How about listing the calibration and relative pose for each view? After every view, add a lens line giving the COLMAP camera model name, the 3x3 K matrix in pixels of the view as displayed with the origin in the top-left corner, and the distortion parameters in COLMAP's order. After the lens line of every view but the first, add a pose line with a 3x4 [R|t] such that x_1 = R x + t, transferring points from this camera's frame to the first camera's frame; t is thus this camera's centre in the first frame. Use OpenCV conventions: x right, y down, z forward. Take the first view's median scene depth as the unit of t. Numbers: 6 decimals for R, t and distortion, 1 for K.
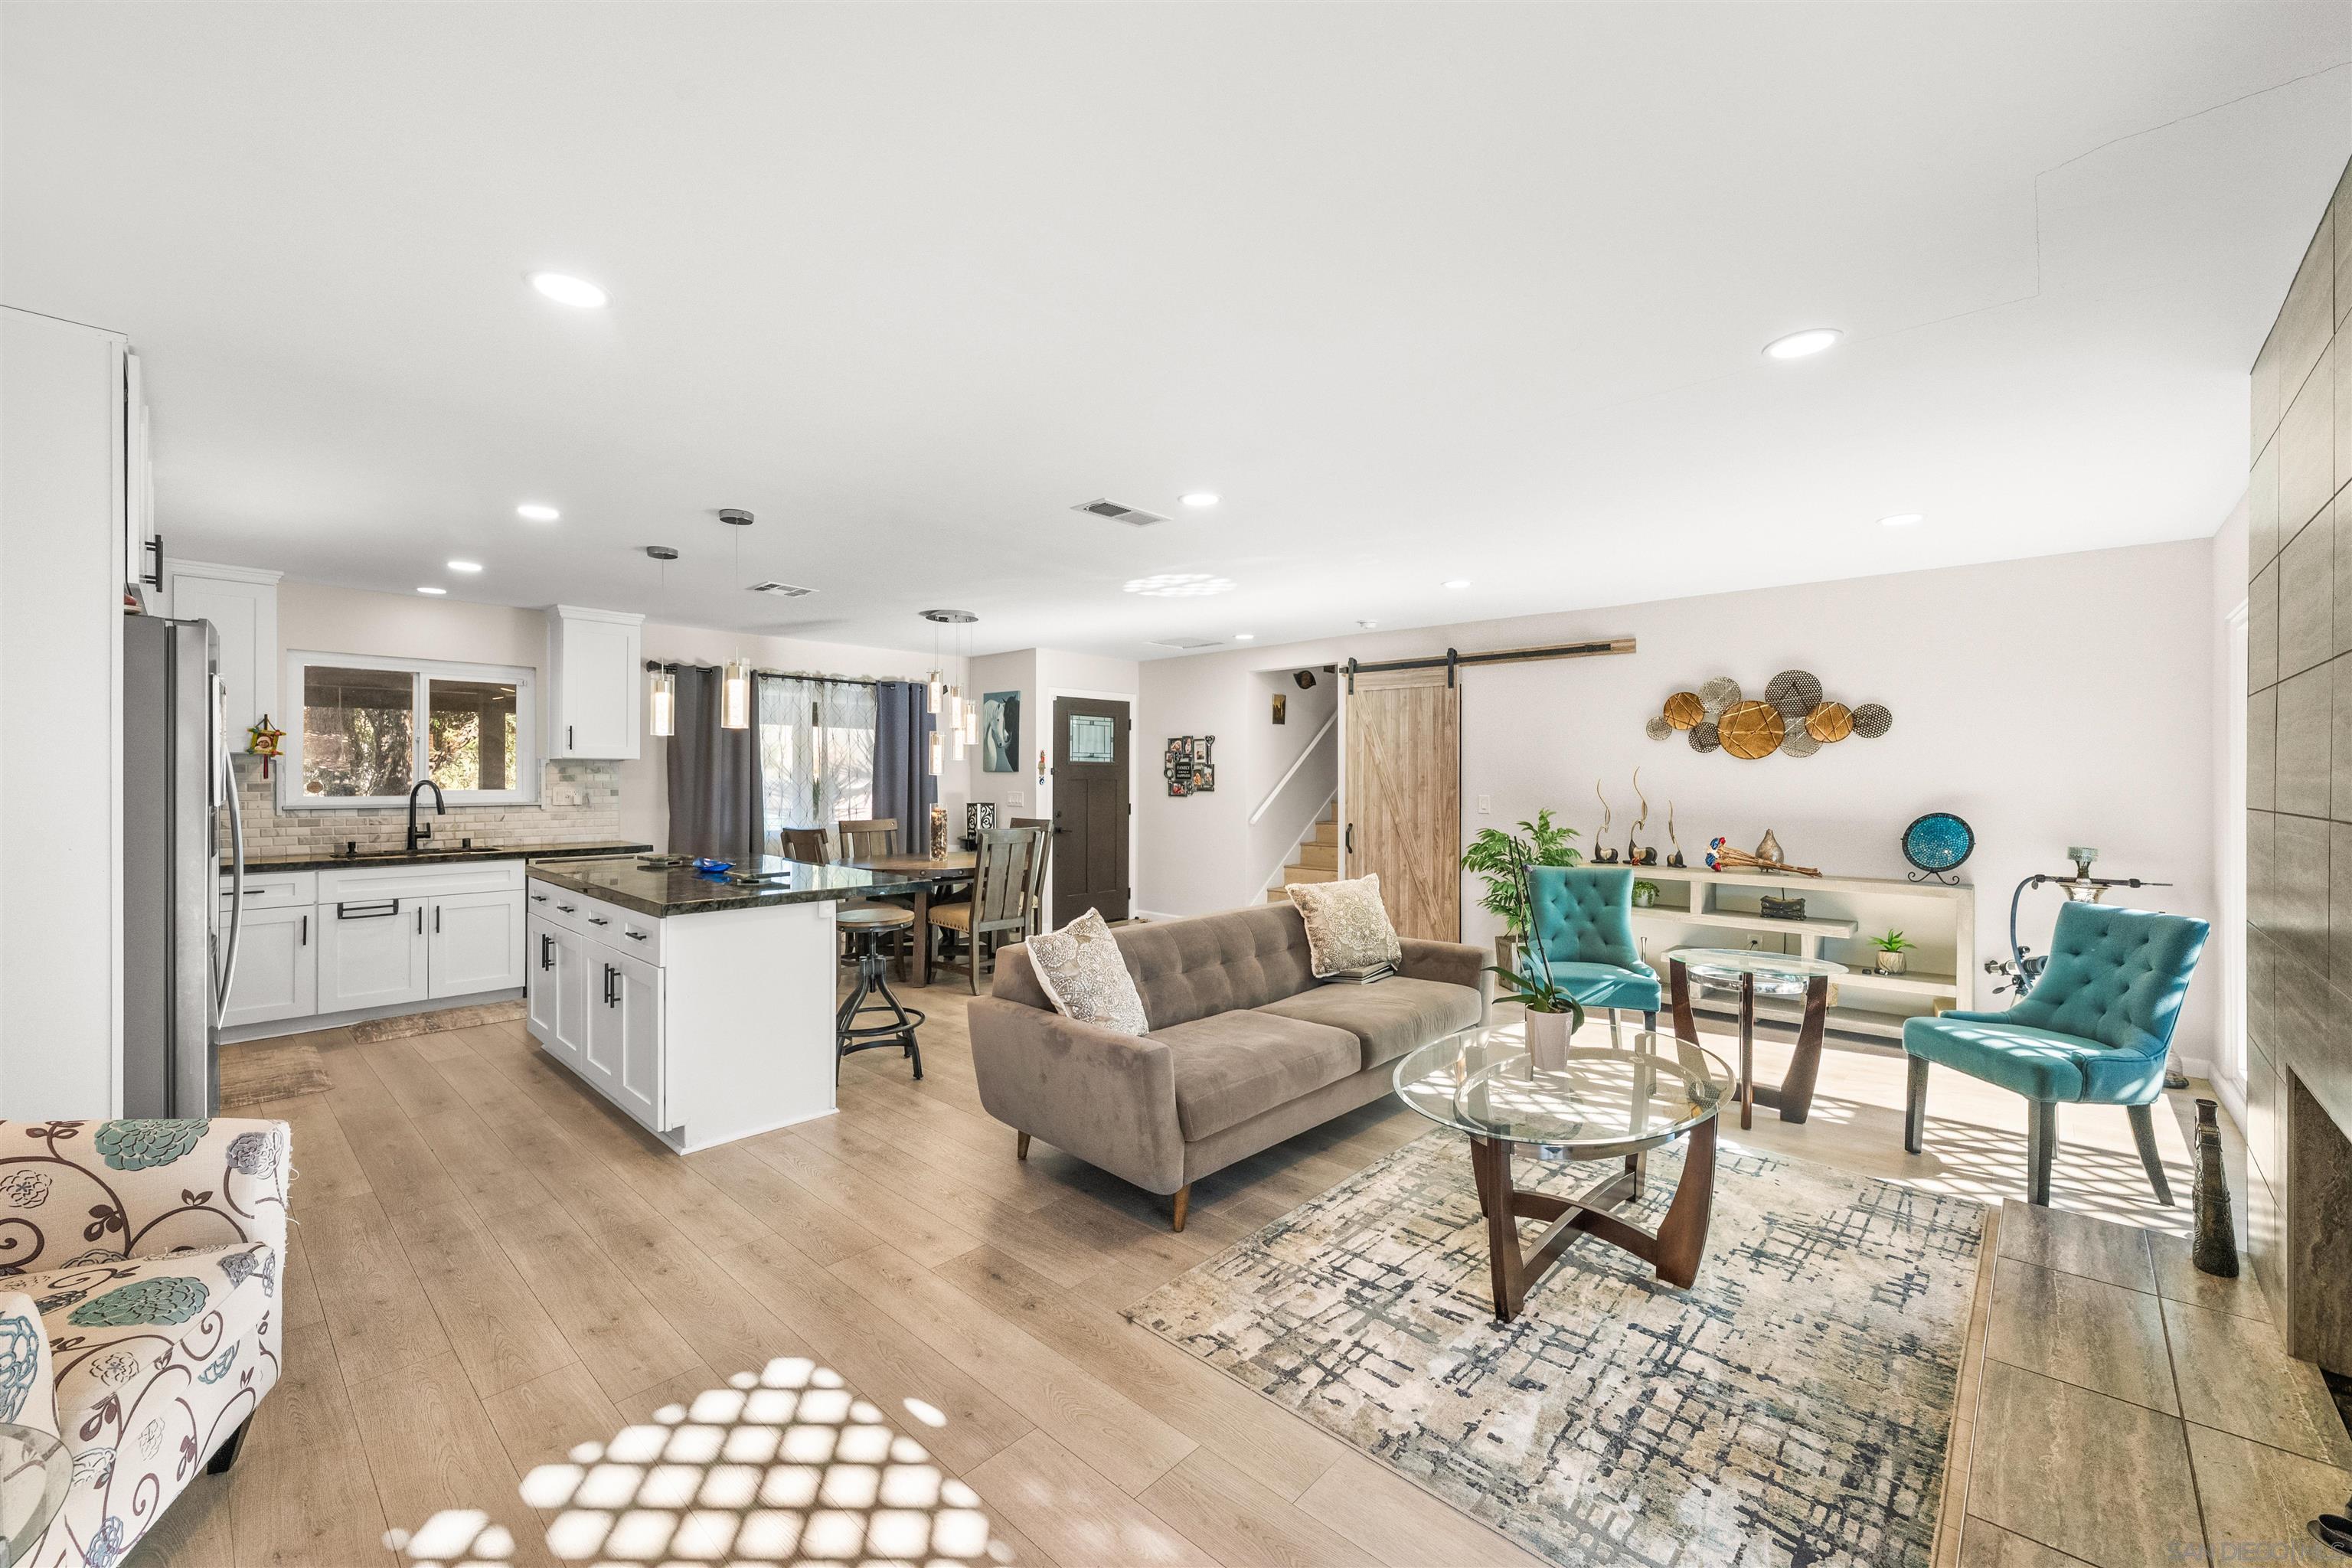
lens RADIAL K [[926.0, 0, 1157.9], [0, 926.0, 777.4], [0, 0, 1]] dist [-0.002879, 0.000722]
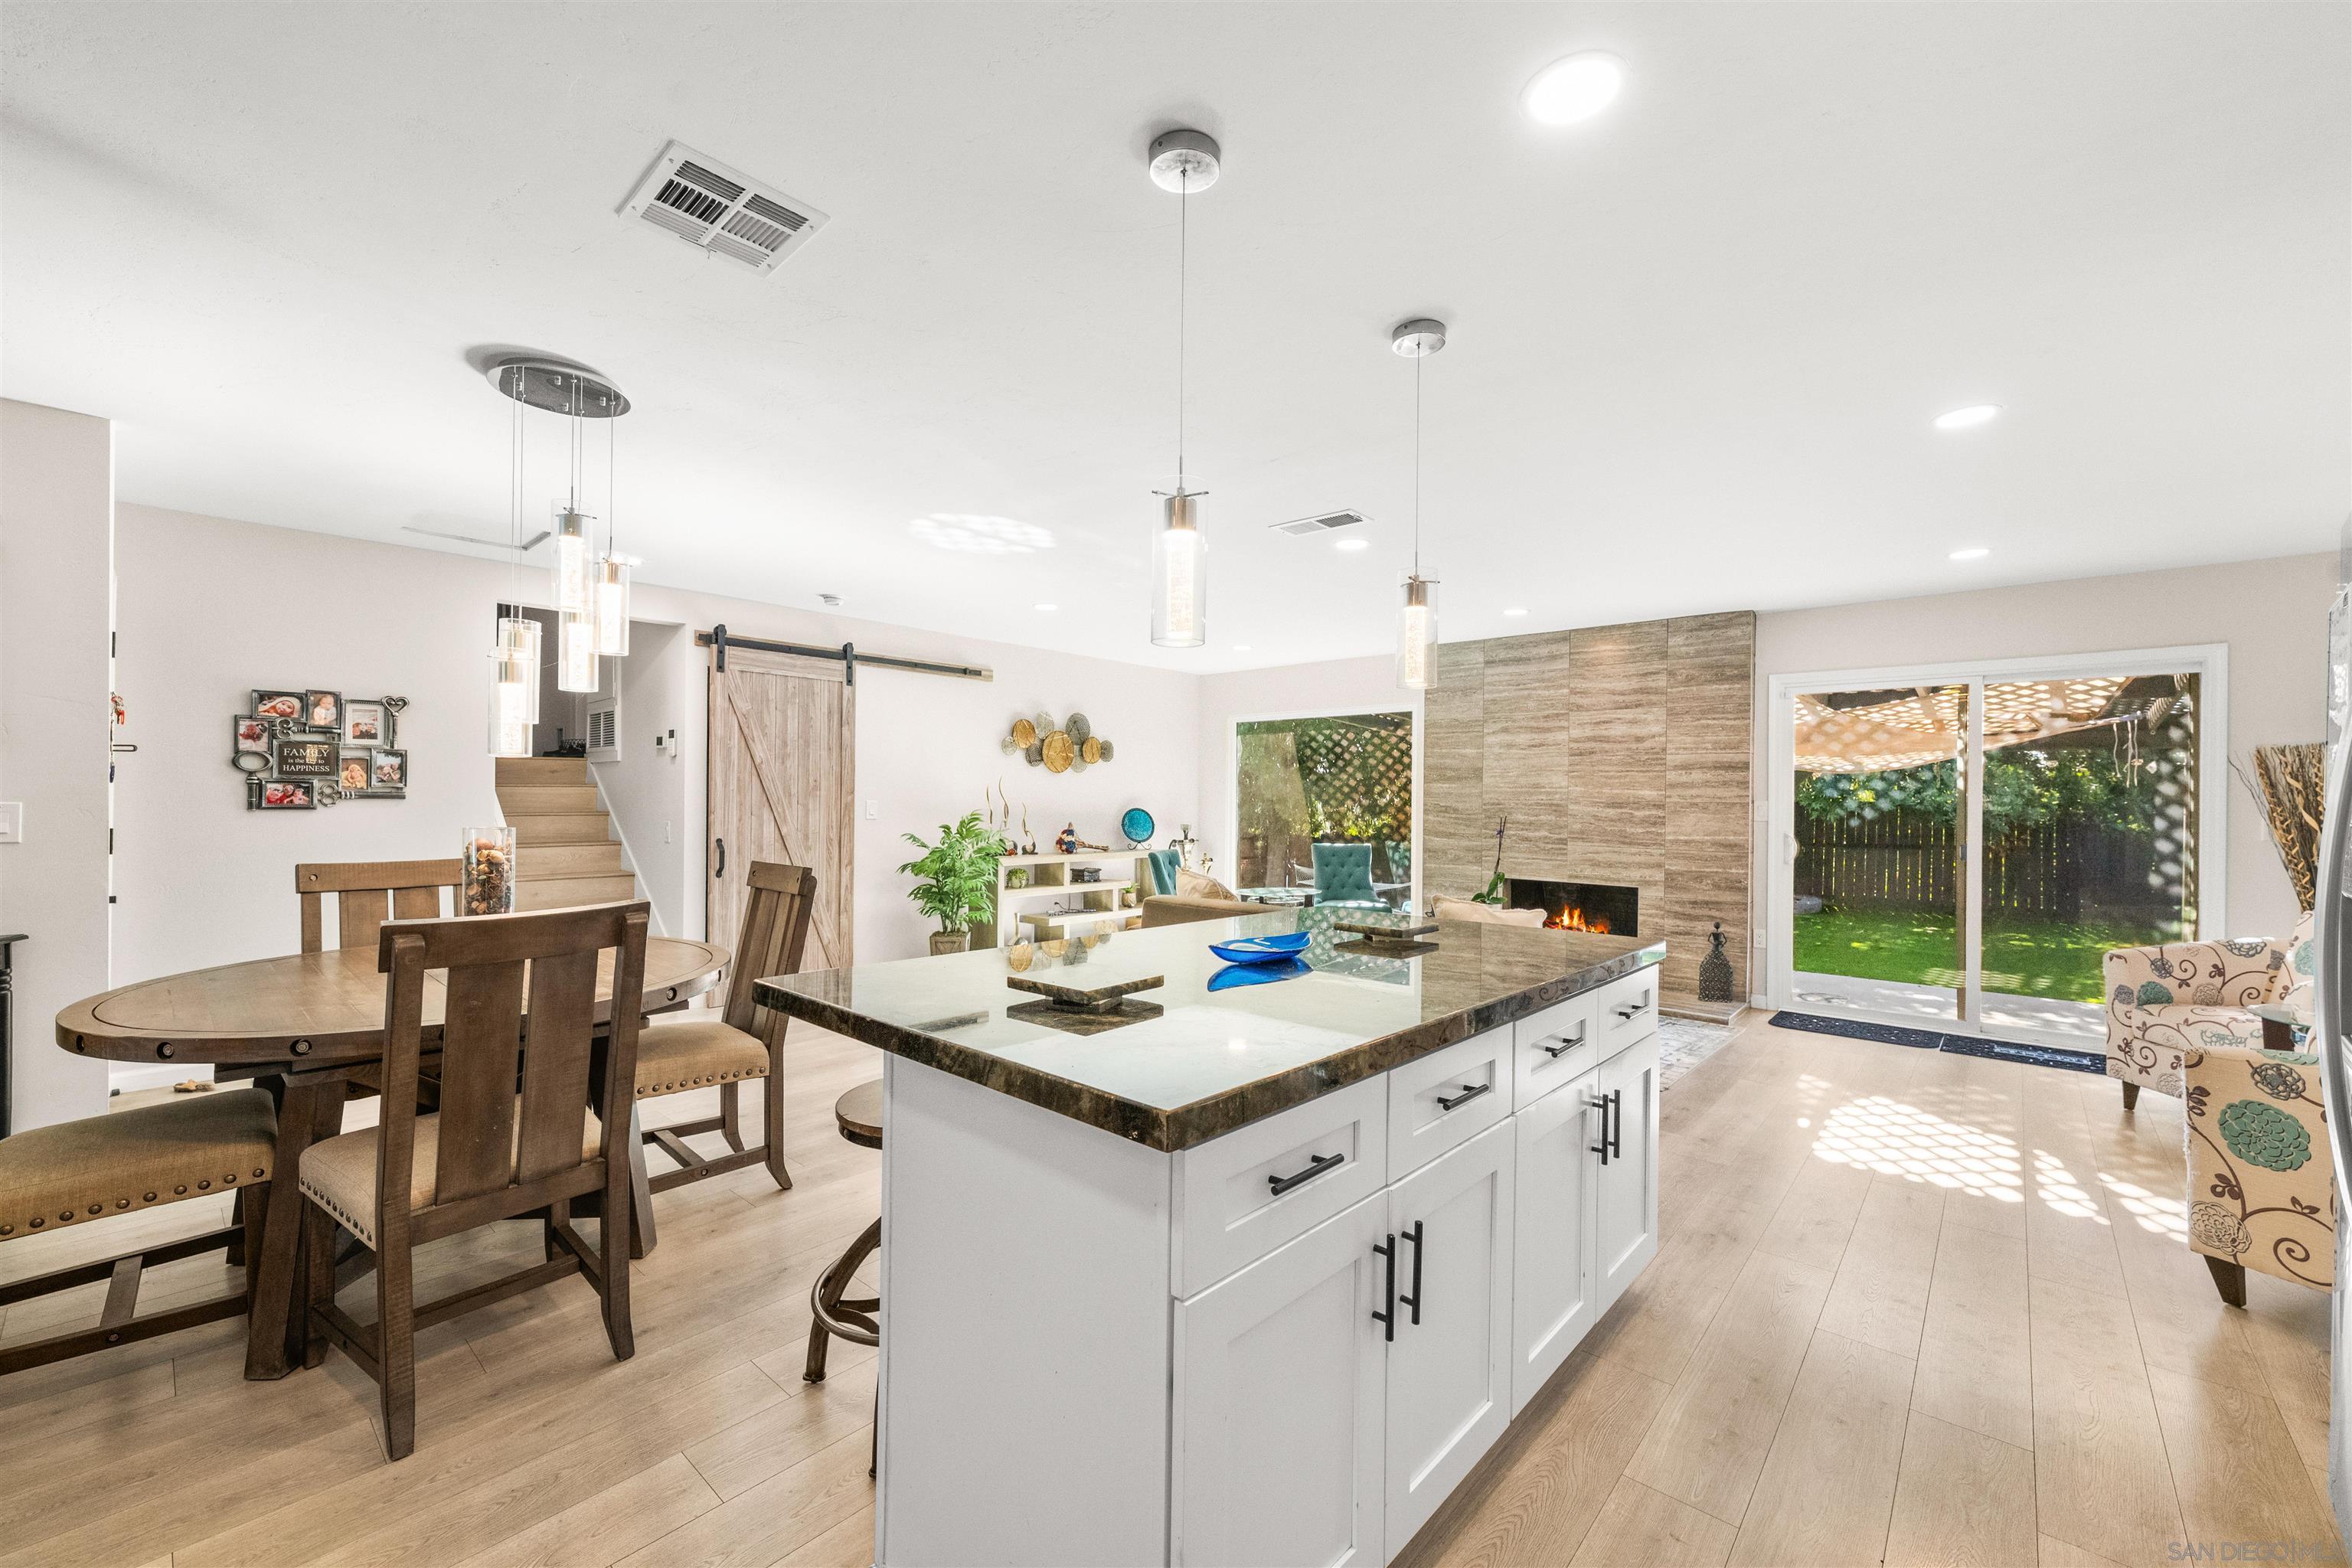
lens RADIAL K [[926.0, 0, 1177.5], [0, 926.0, 797.8], [0, 0, 1]] dist [-0.002879, 0.000722]
pose [[-0.019877, -0.004525, 0.999792, -0.764587], [-0.011504, 0.999925, 0.004297, 0.010258], [-0.999736, -0.011416, -0.019928, 0.840853]]
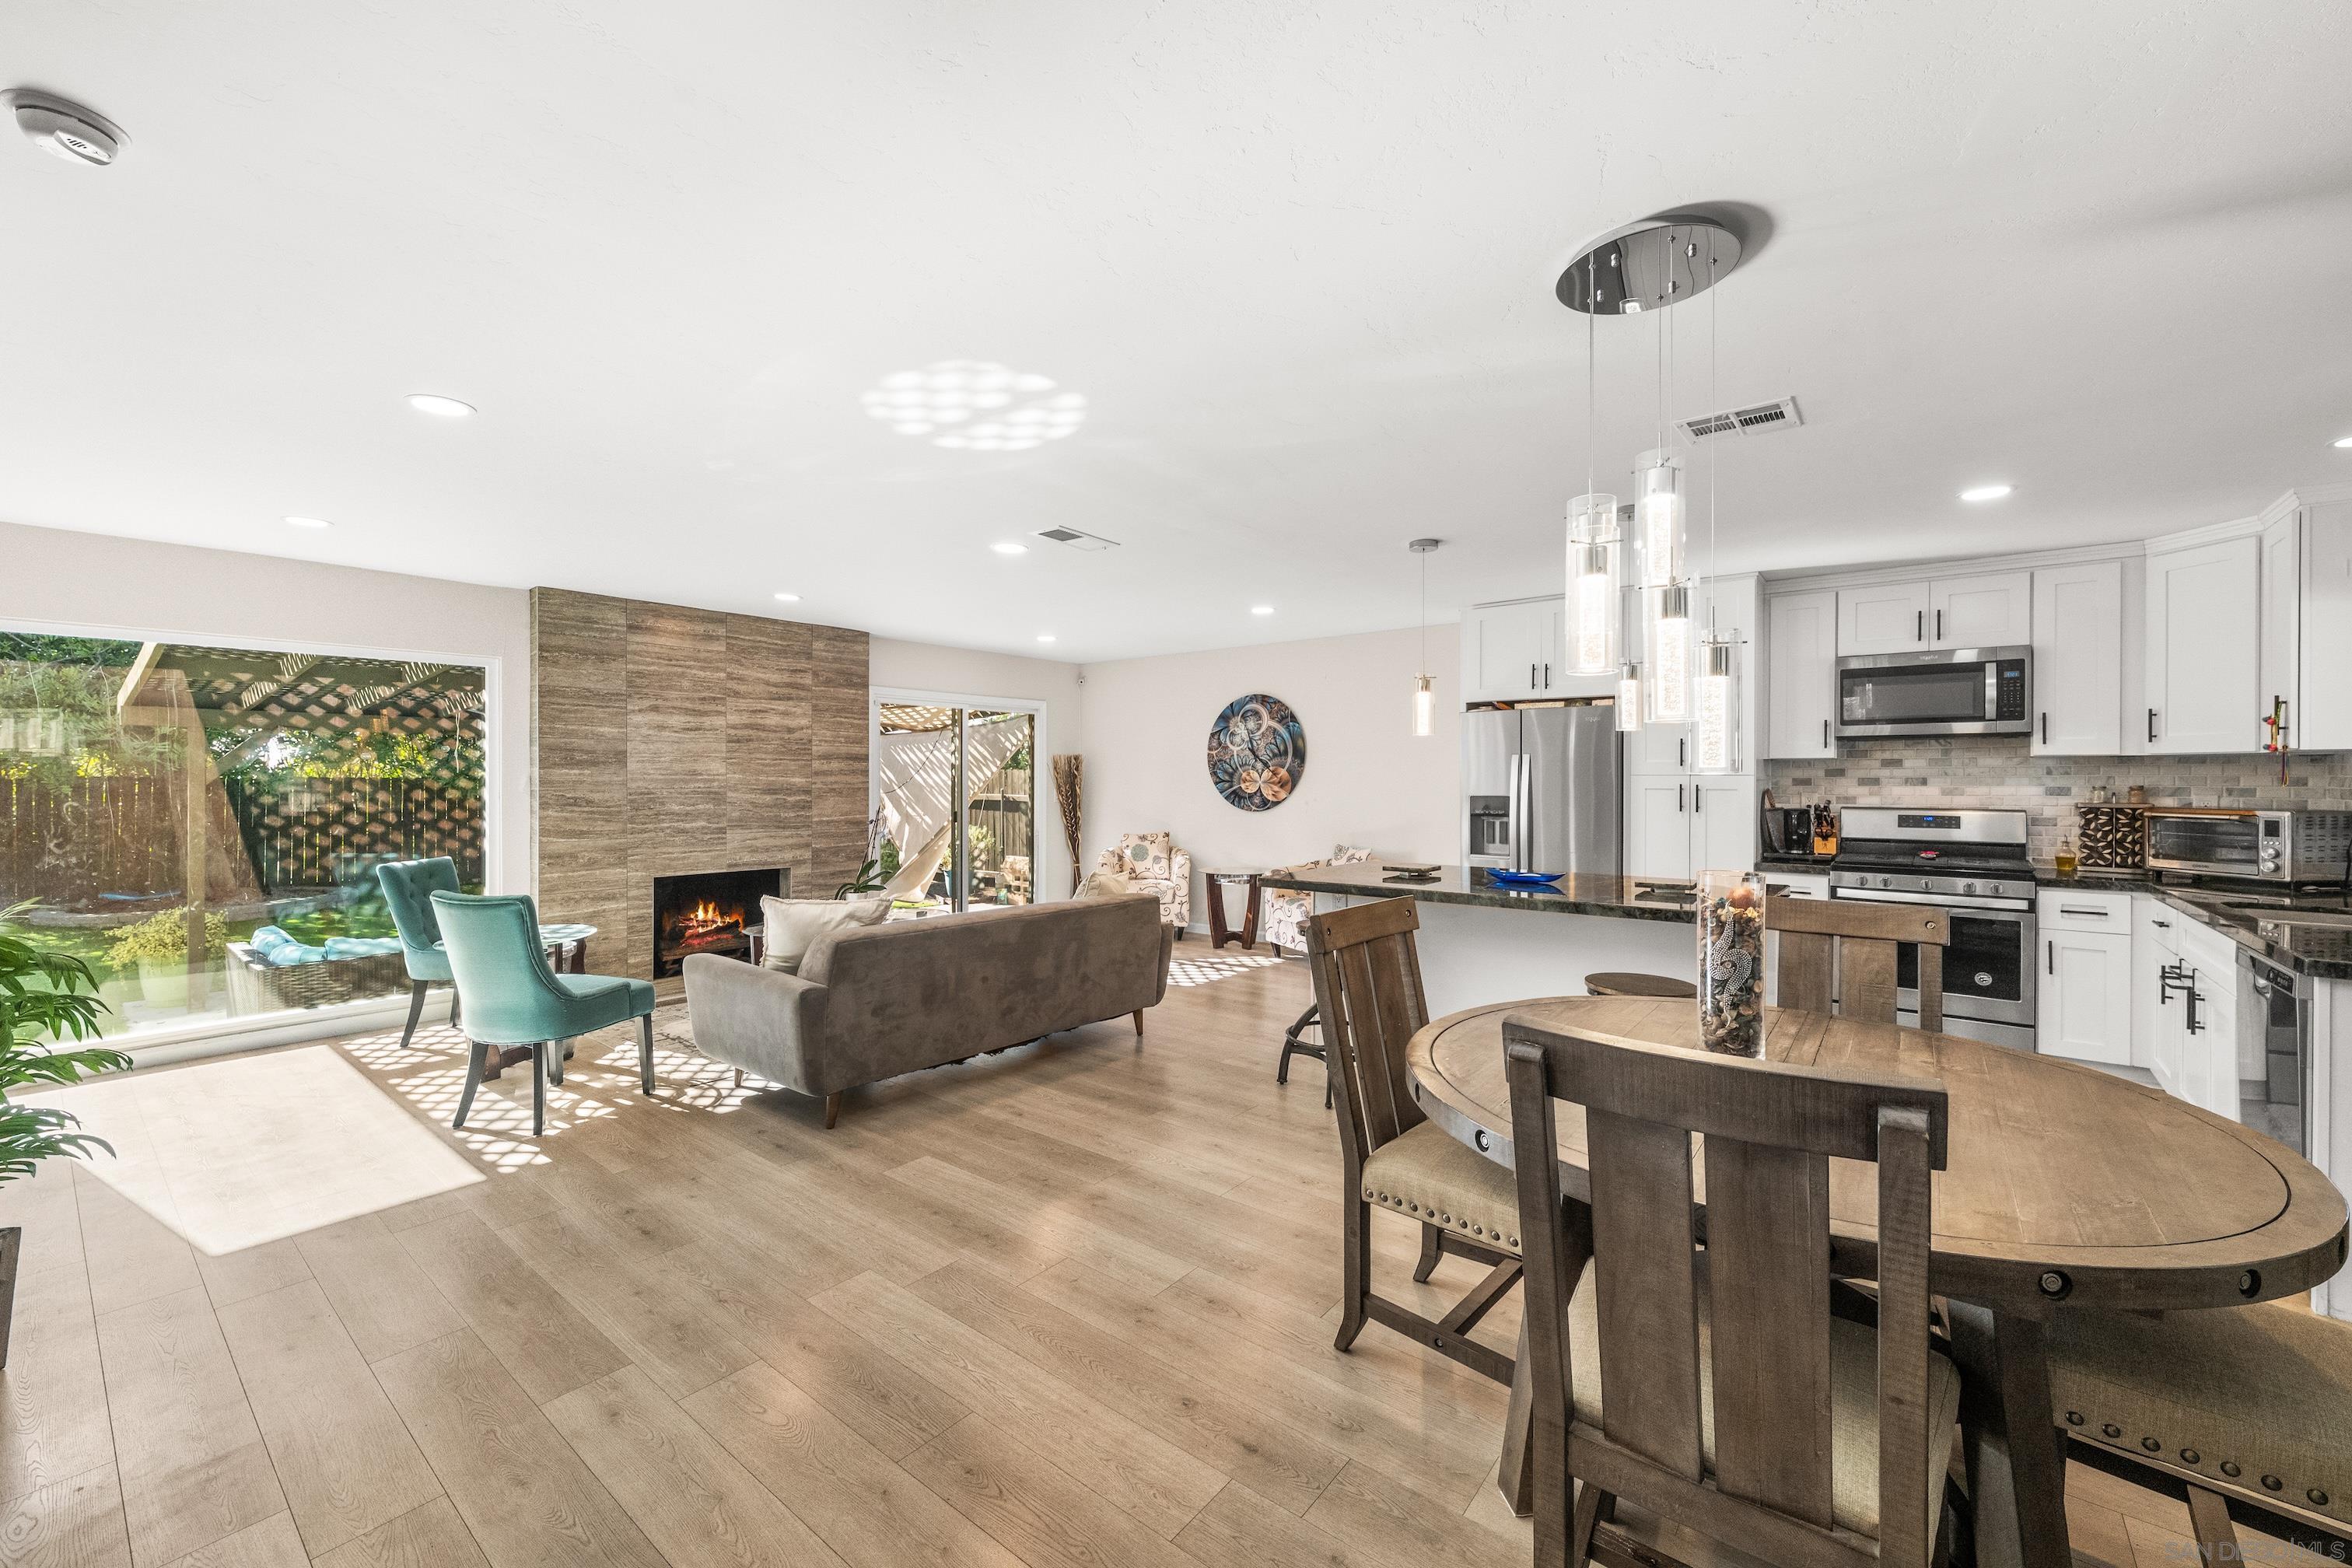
lens RADIAL K [[926.0, 0, 1176.9], [0, 926.0, 780.9], [0, 0, 1]] dist [-0.002879, 0.000722]
pose [[-0.997030, -0.004582, -0.076876, -0.041253], [-0.004715, 0.999988, 0.001542, -0.000534], [0.076868, 0.001900, -0.997039, 1.526889]]
